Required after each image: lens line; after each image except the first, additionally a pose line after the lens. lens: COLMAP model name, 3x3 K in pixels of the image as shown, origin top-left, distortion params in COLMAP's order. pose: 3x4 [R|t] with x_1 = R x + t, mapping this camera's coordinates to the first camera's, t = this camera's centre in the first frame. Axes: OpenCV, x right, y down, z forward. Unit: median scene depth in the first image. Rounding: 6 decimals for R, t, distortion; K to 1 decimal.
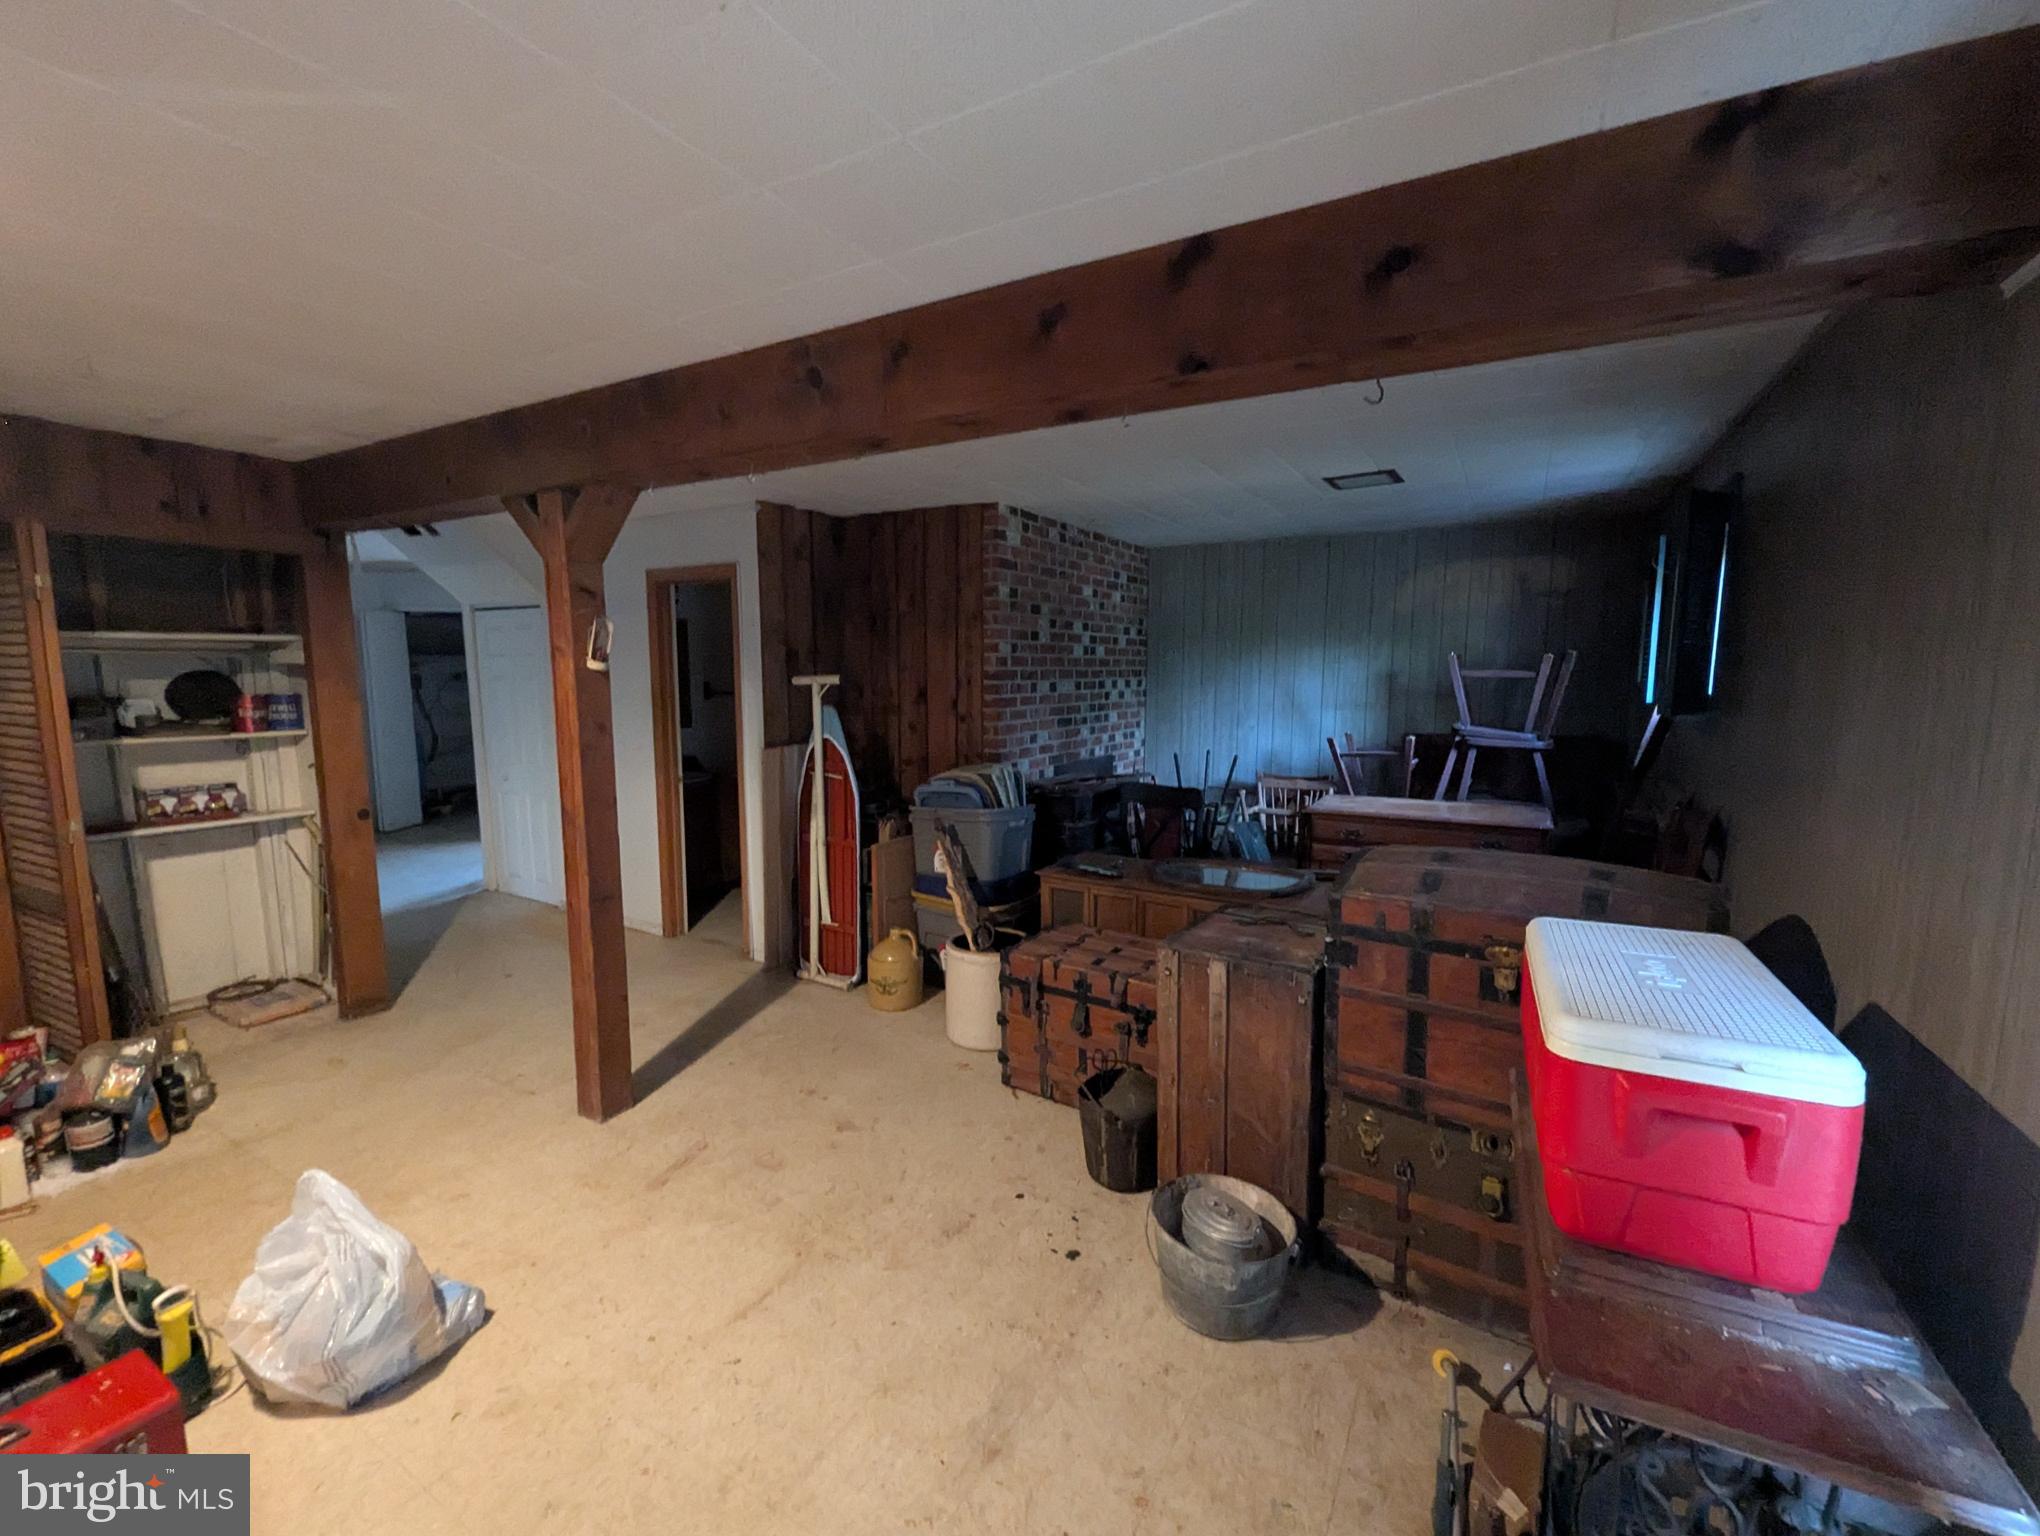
lens RADIAL K [[844.8, 0, 1027.5], [0, 844.8, 771.3], [0, 0, 1]] dist [-0.001905, -0.000161]
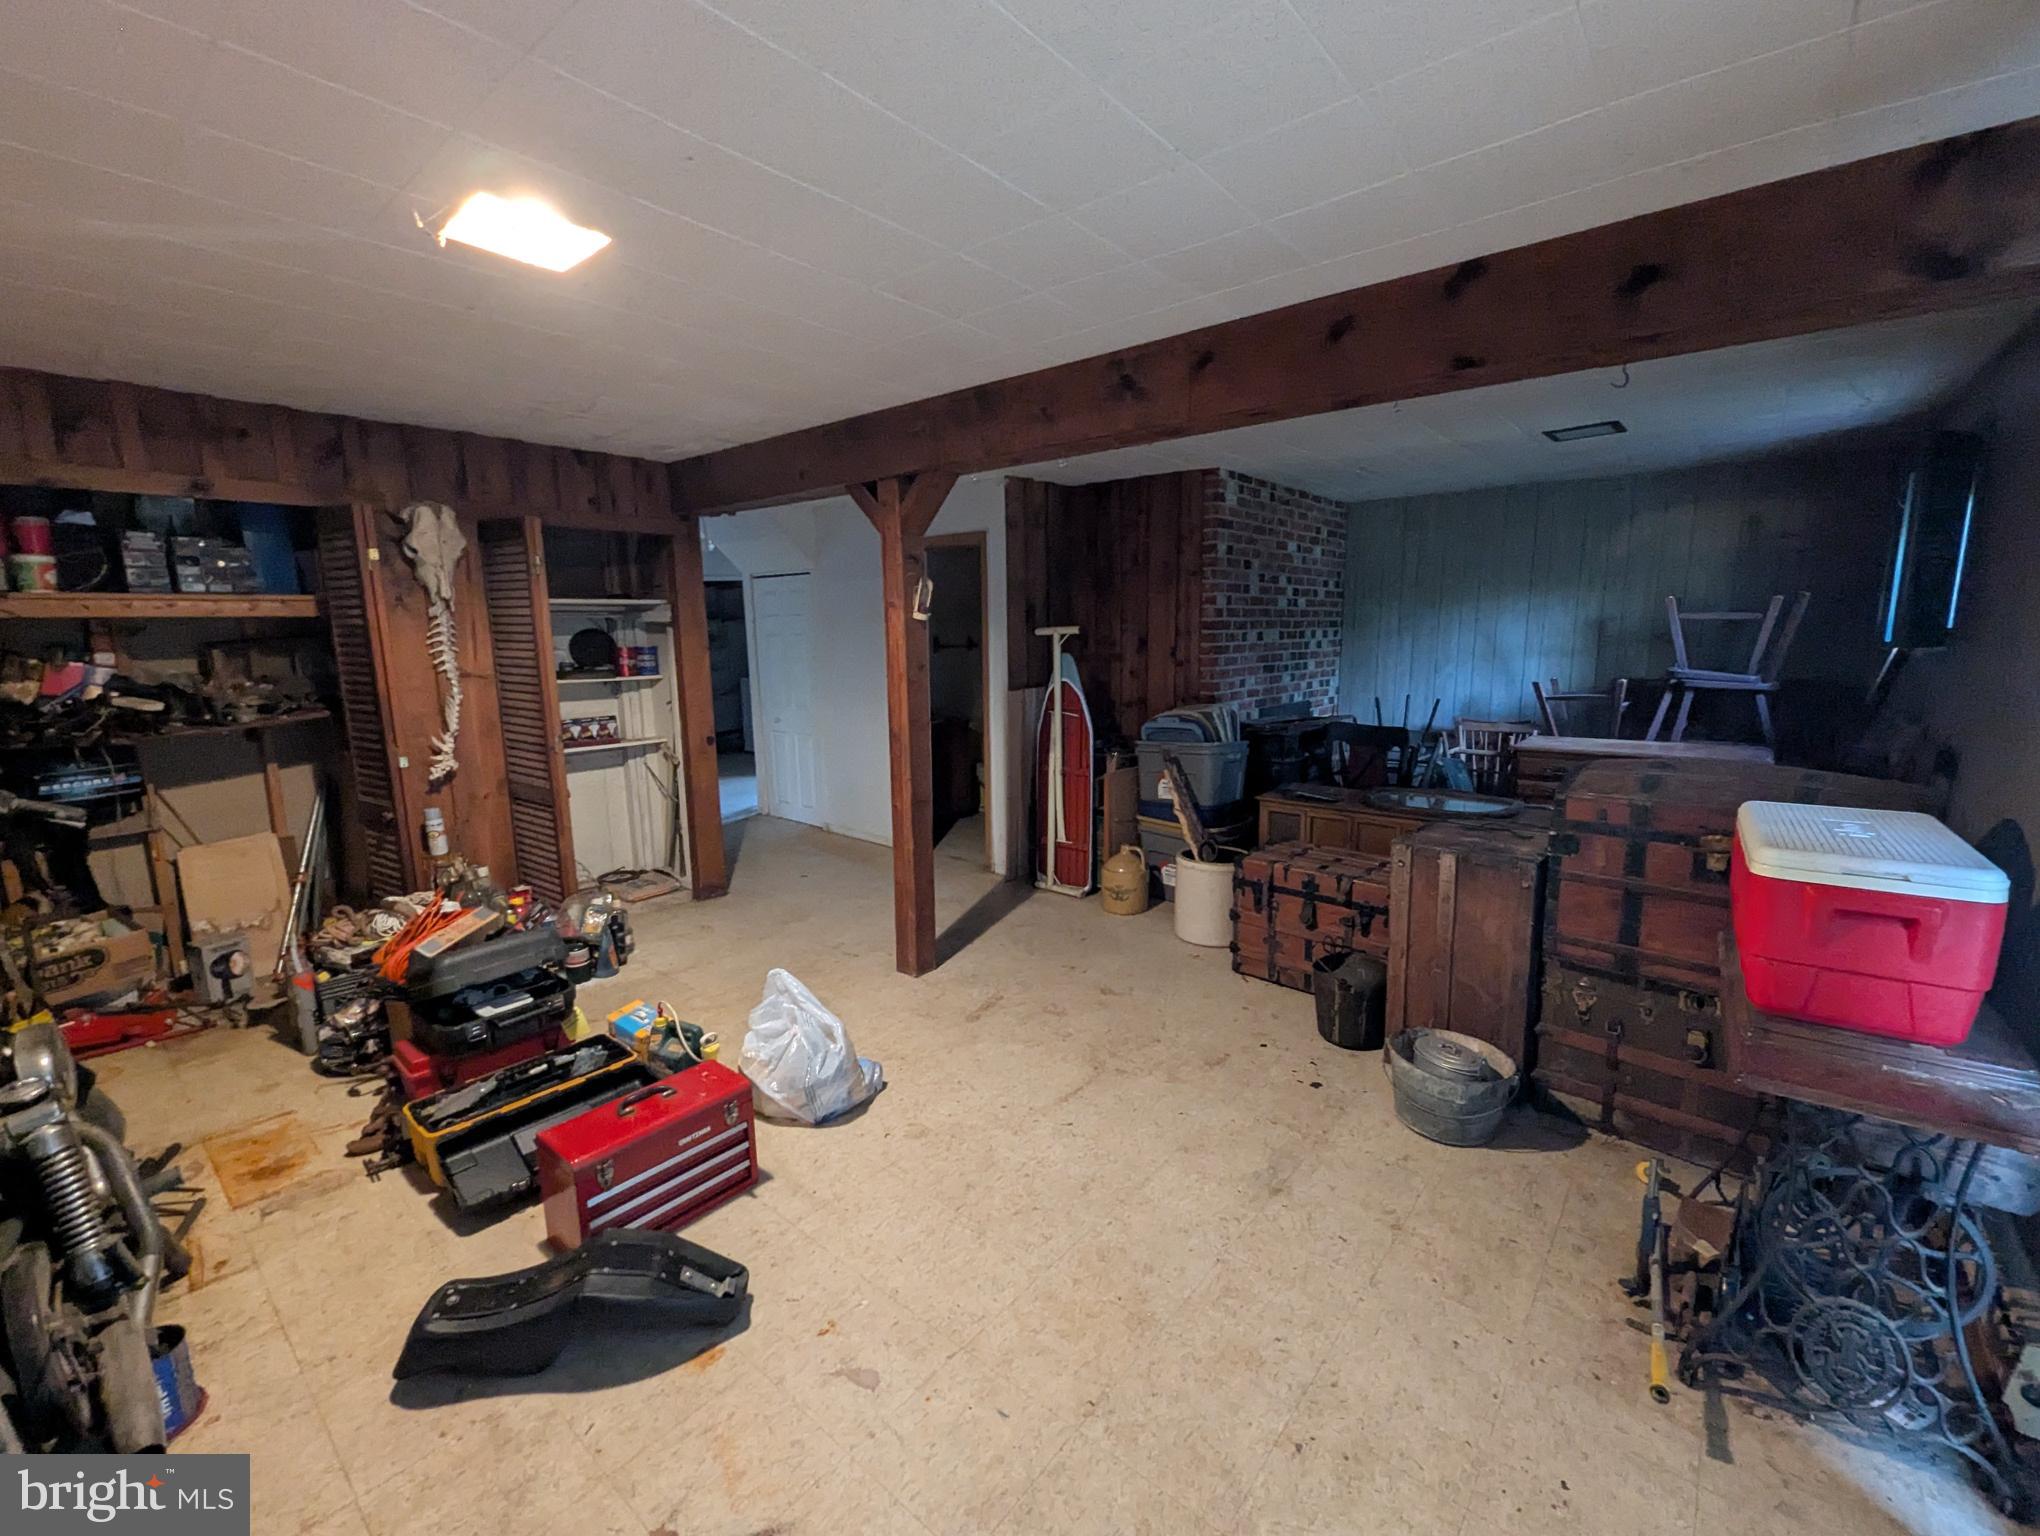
lens RADIAL K [[844.8, 0, 1027.5], [0, 844.8, 771.3], [0, 0, 1]] dist [-0.001905, -0.000161]
pose [[0.984761, 0.016188, -0.173161, -0.095320], [-0.008434, 0.998932, 0.045426, 0.035112], [0.173711, -0.043274, 0.983845, -0.169542]]
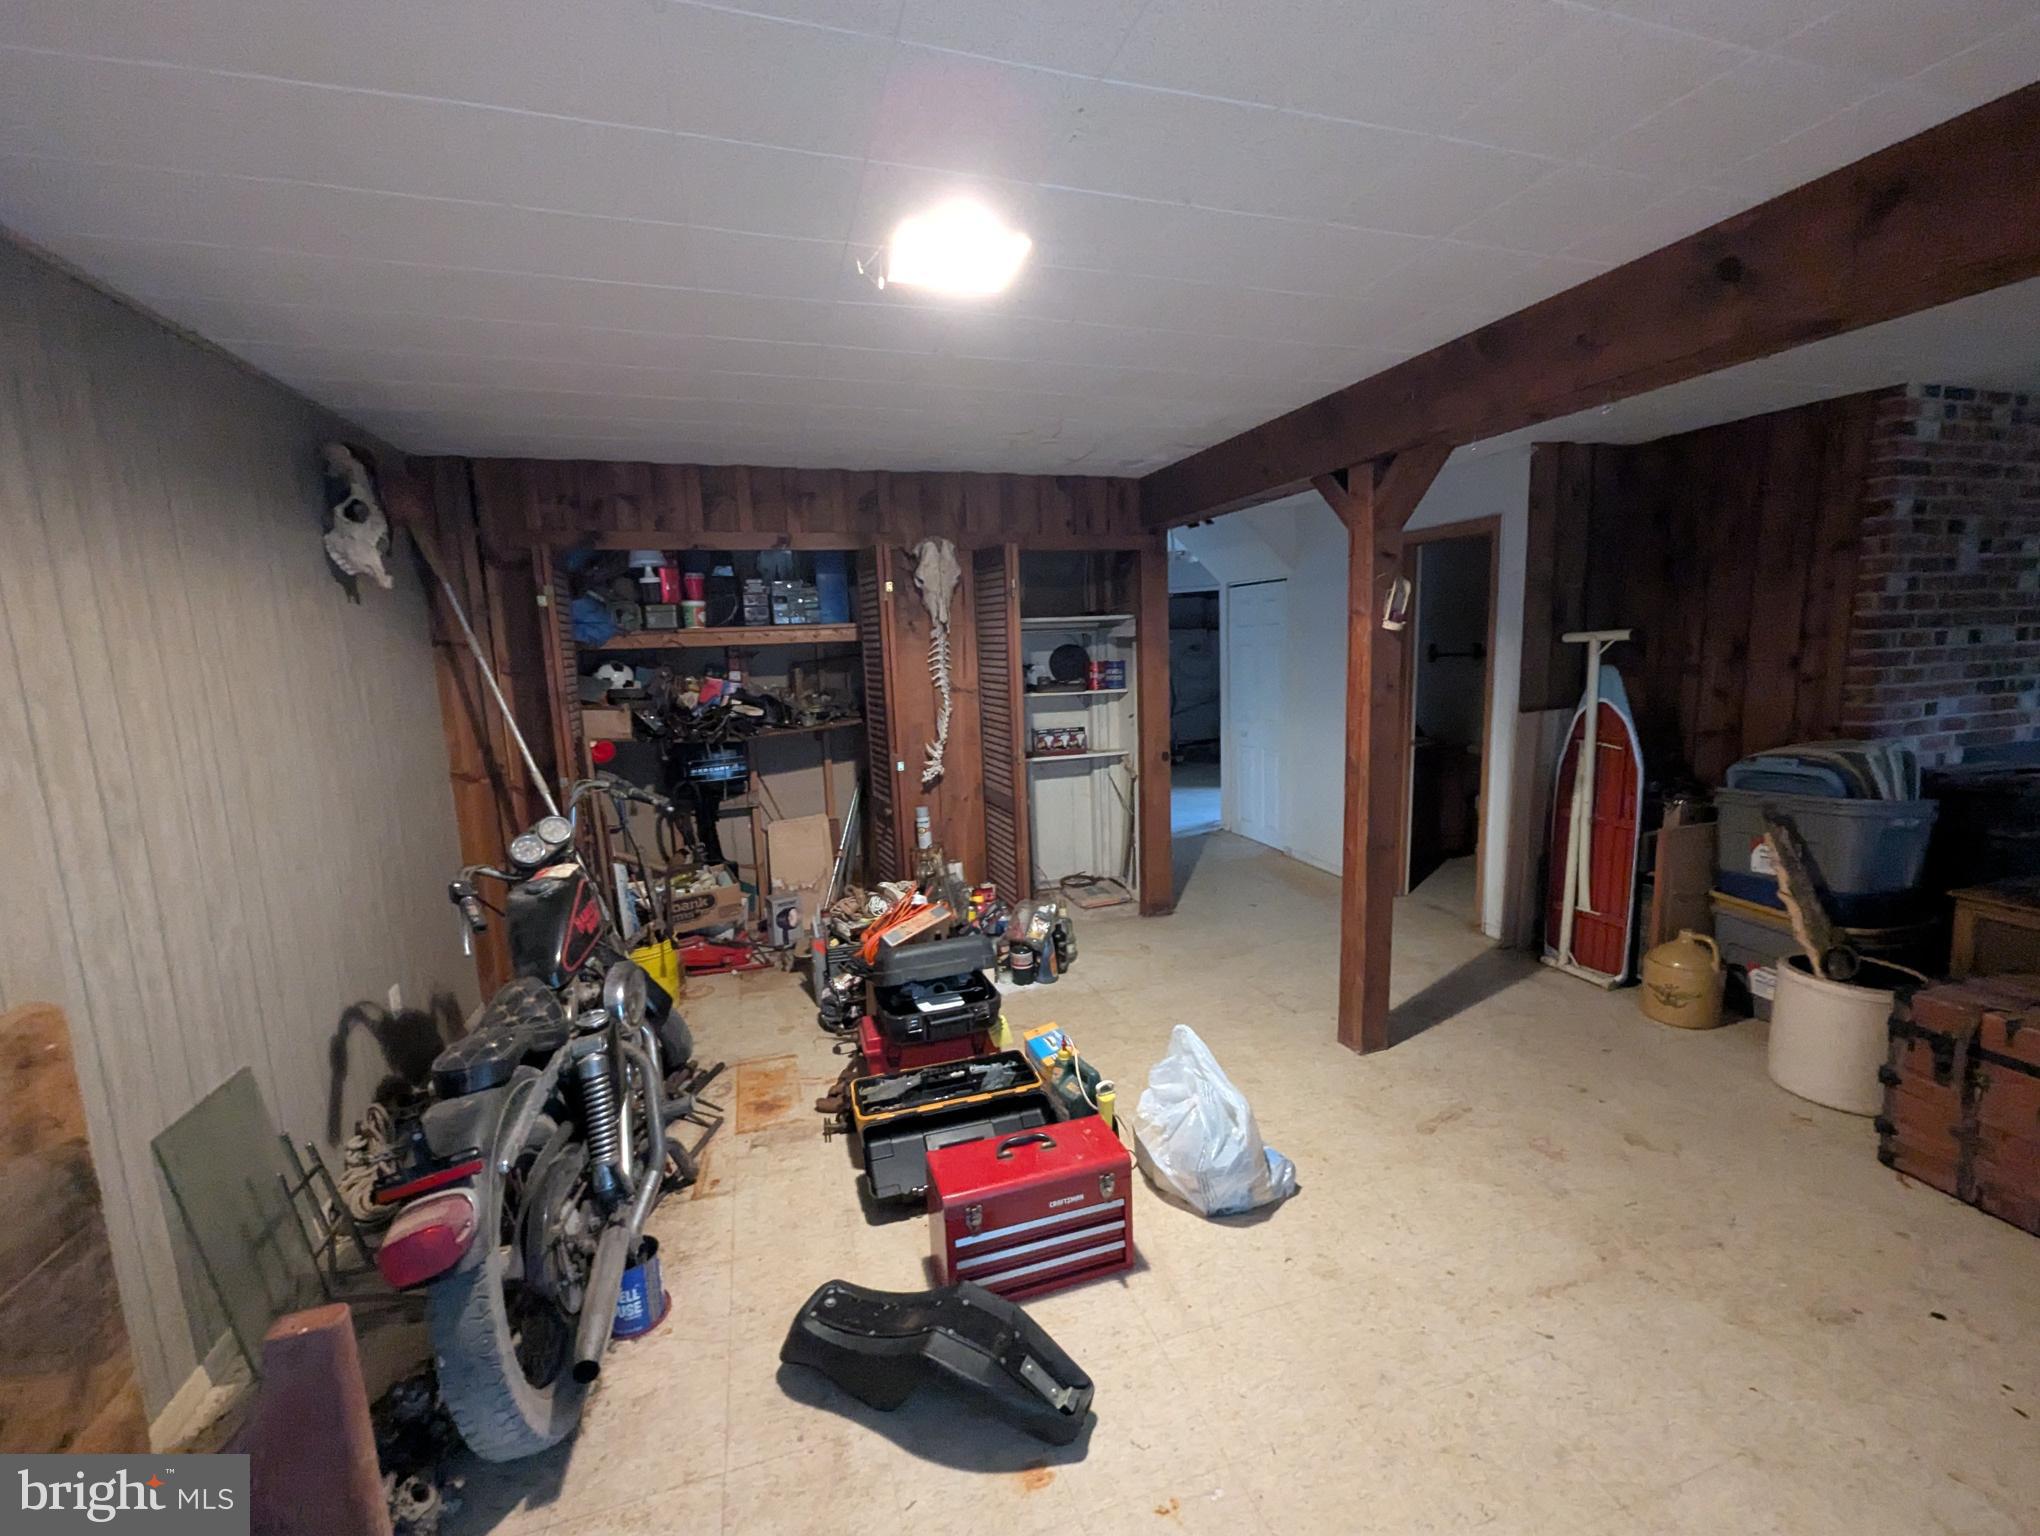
lens RADIAL K [[846.1, 0, 1036.3], [0, 846.1, 770.5], [0, 0, 1]] dist [-0.000276, -0.000089]
pose [[0.741827, 0.070908, -0.666832, -0.092660], [-0.046858, 0.997444, 0.053937, 0.013080], [0.668952, -0.008766, 0.743254, -0.057007]]
